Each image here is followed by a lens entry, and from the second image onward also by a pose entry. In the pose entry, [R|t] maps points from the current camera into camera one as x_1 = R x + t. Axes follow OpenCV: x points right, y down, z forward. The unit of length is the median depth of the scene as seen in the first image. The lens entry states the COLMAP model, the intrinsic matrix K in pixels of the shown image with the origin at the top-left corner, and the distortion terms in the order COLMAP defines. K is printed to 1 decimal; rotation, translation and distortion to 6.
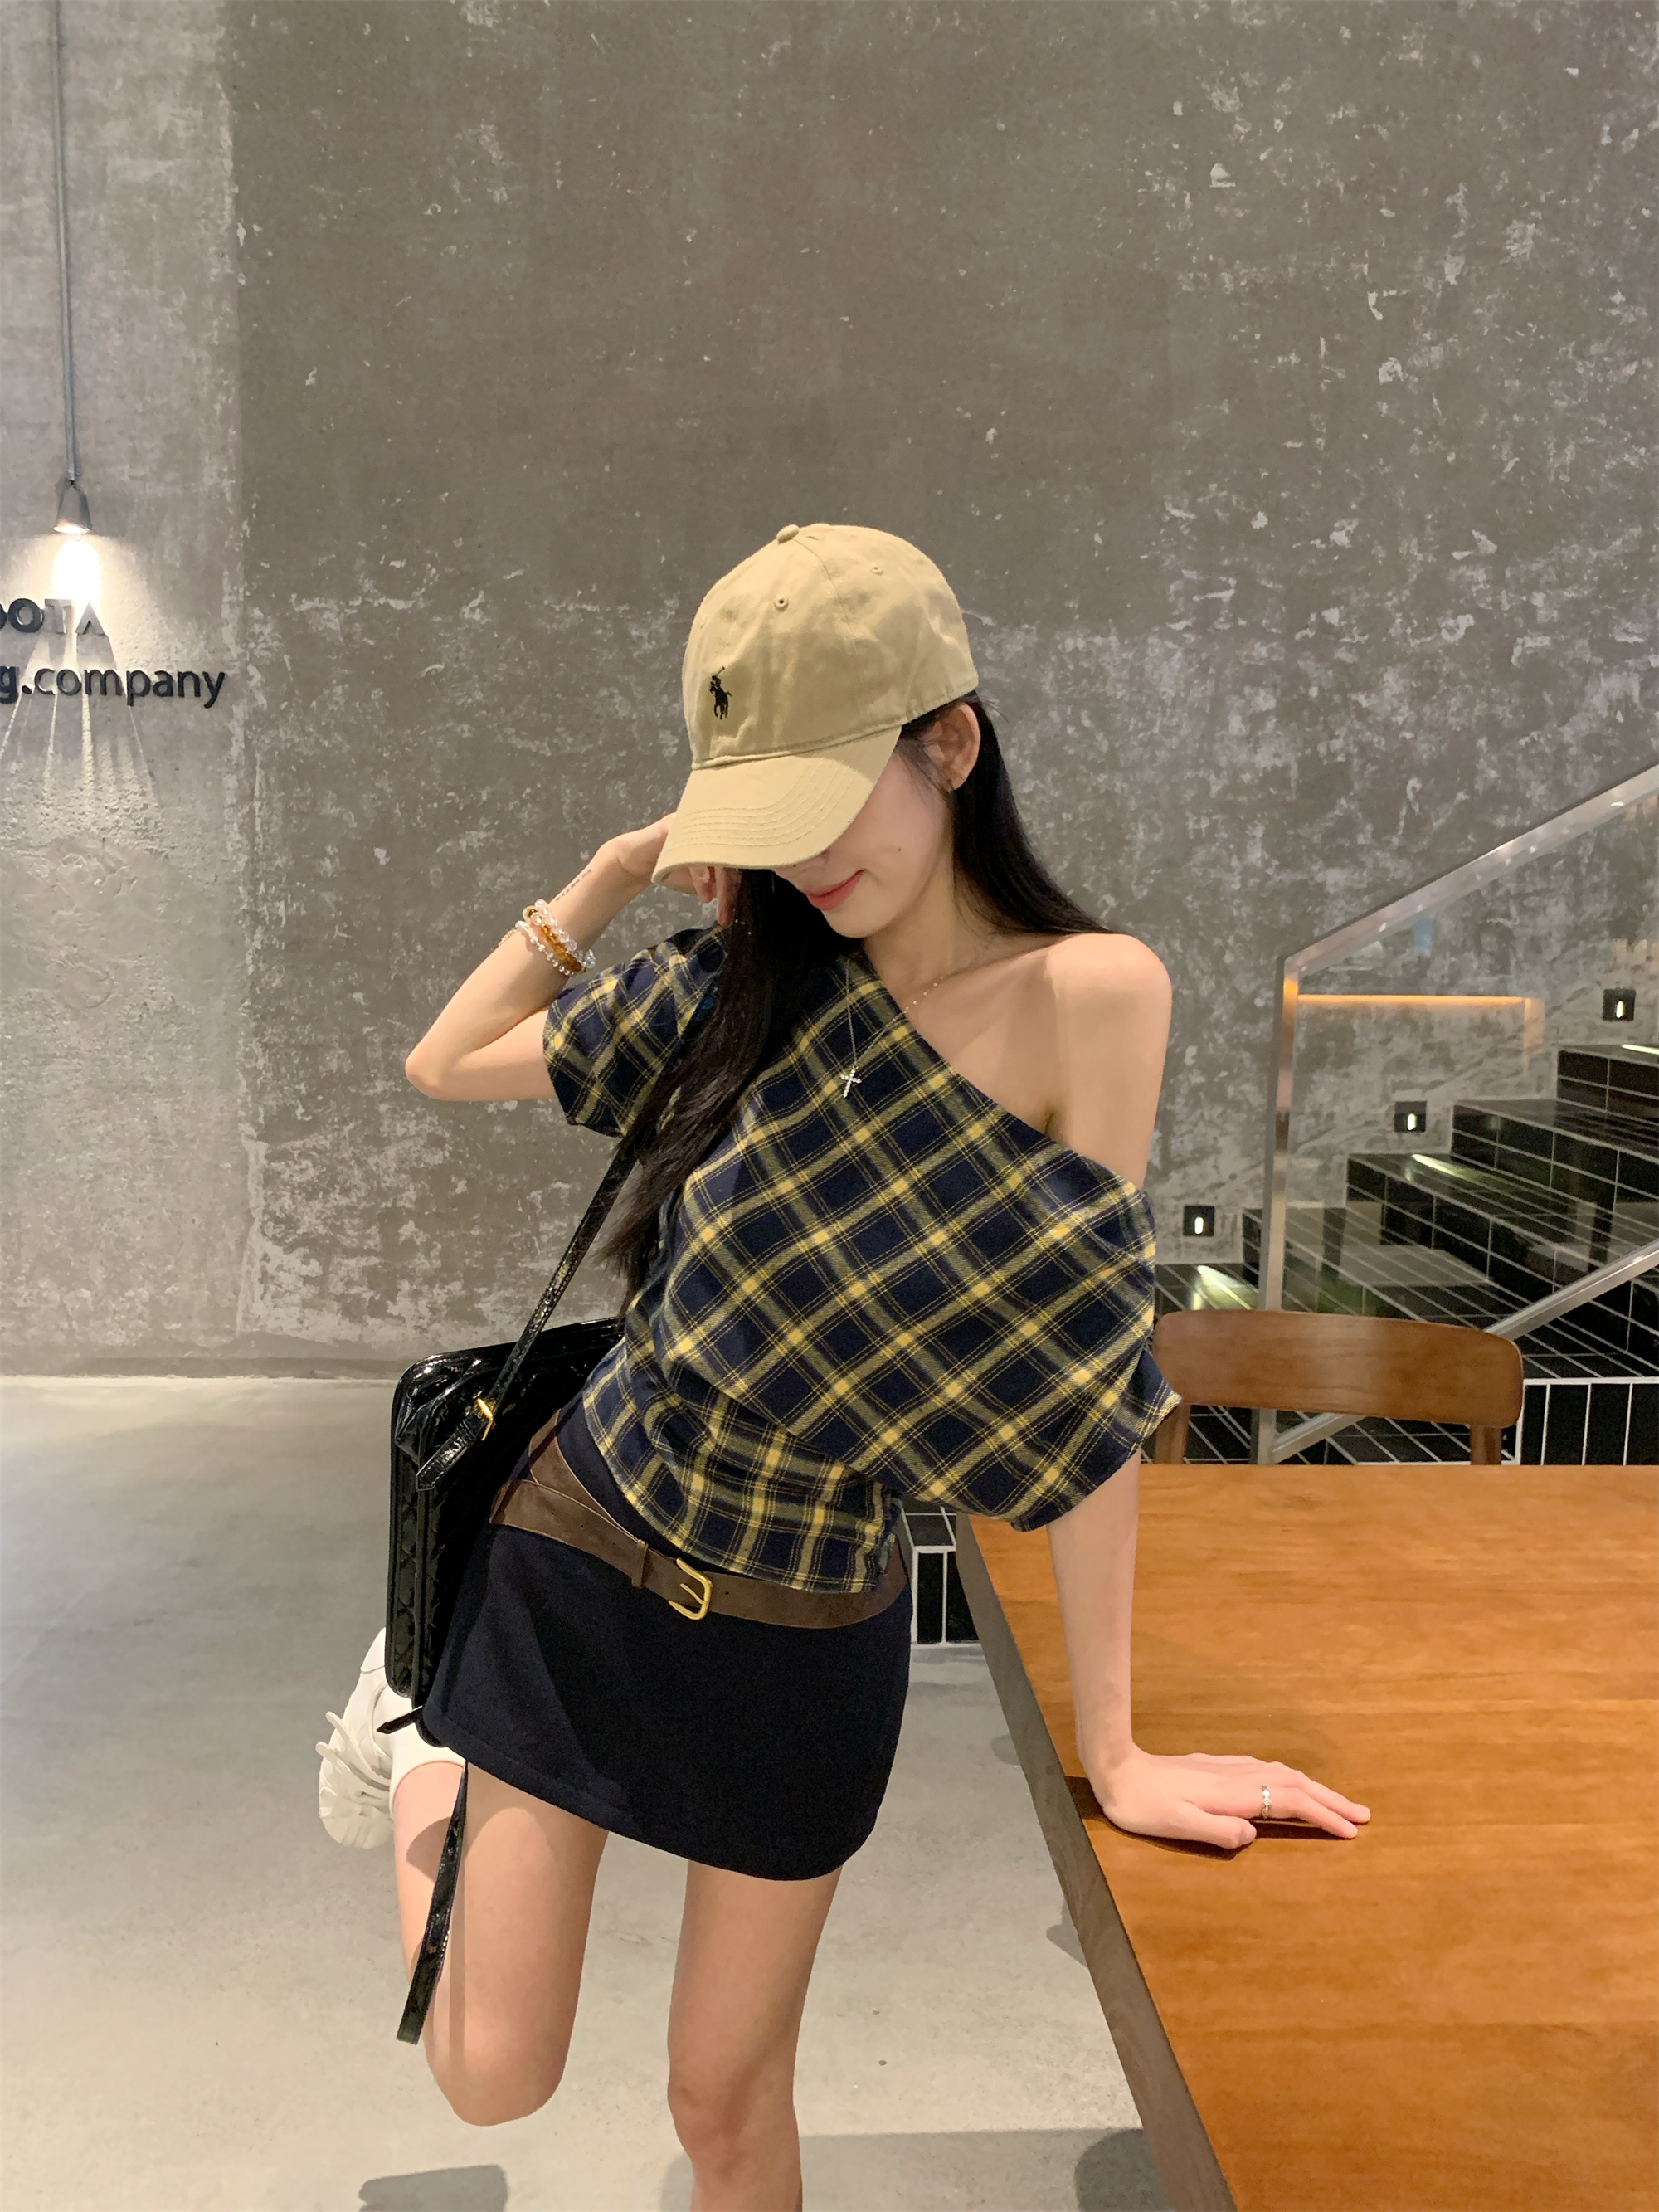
lens RADIAL K [[1682.1, 0, 776.2], [0, 1682.1, 1101.7], [0, 0, 1]] dist [0.004198, -0.008699]
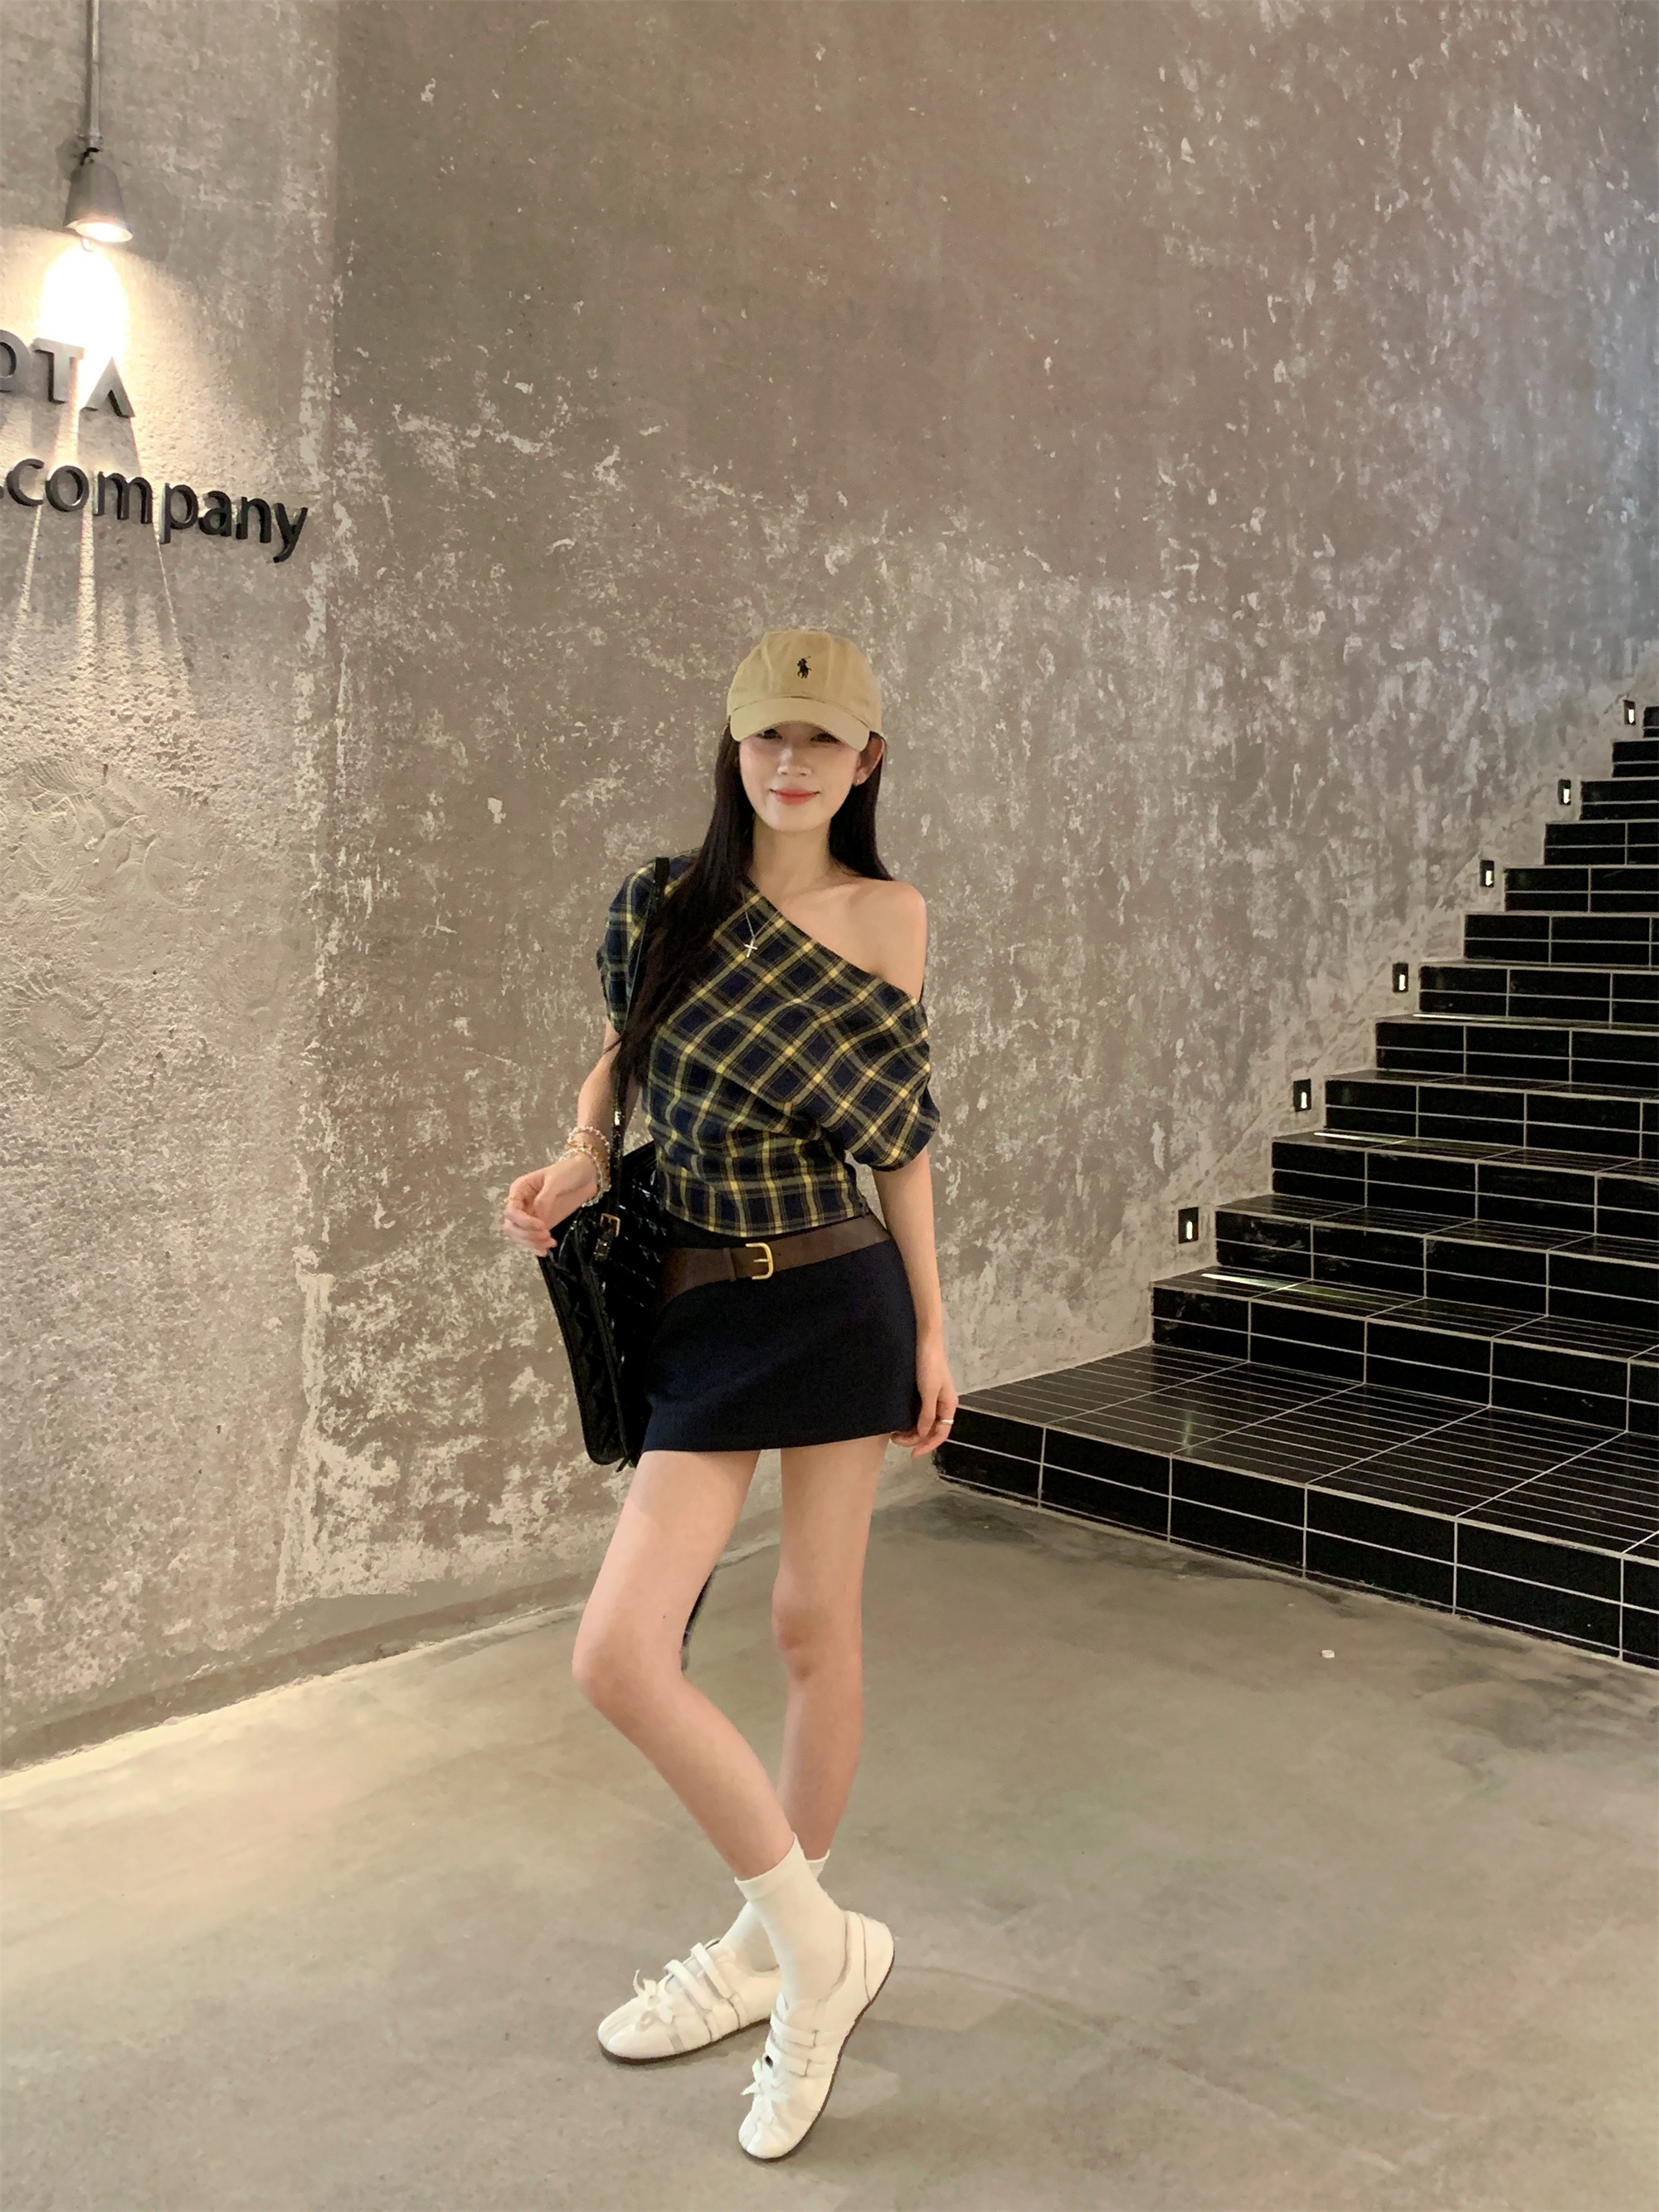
lens RADIAL K [[1971.0, 0, 871.5], [0, 1971.0, 918.8], [0, 0, 1]] dist [0.085073, -0.211296]
pose [[0.713553, -0.012024, 0.700498, -0.675546], [0.094488, 0.992369, -0.079215, -0.027997], [-0.694200, 0.122713, 0.709245, 0.350045]]
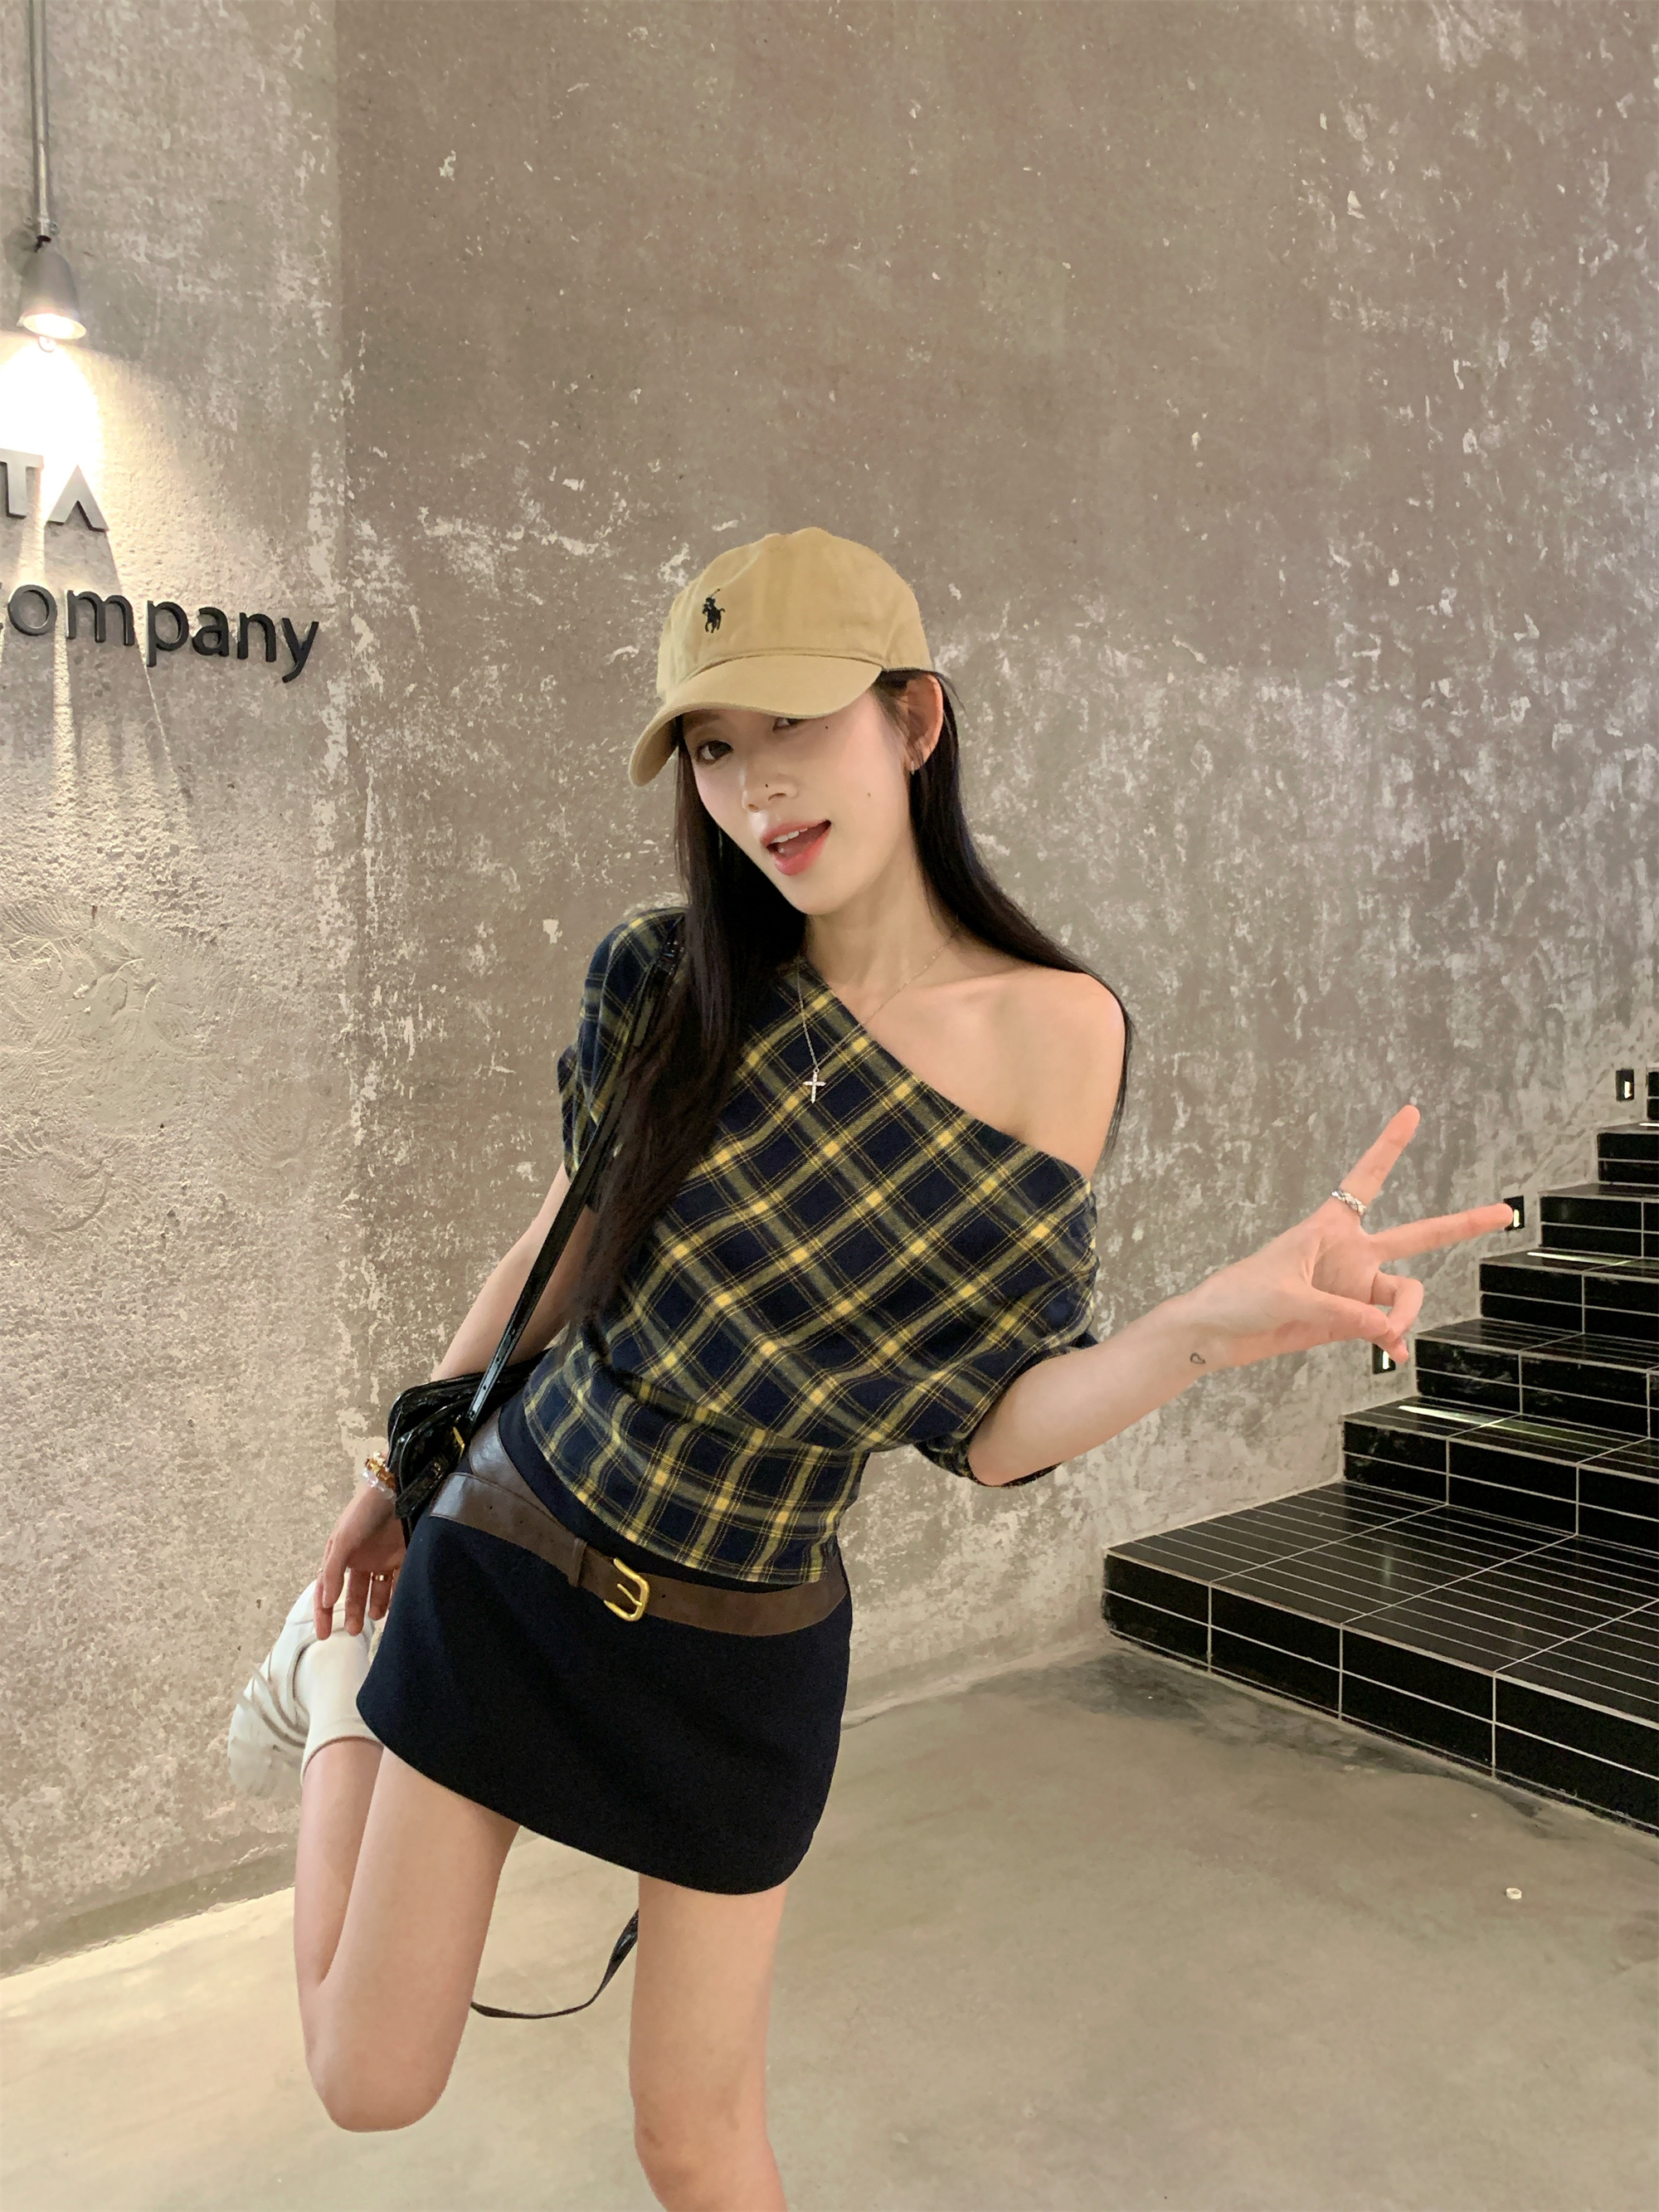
lens RADIAL K [[1682.1, 0, 824.7], [0, 1682.1, 1088.5], [0, 0, 1]] dist [0.004198, -0.008699]
pose [[0.837026, -0.051575, 0.544727, -0.492384], [0.106637, 0.991835, -0.069949, -0.037994], [-0.536672, 0.116637, 0.835691, 0.435338]]
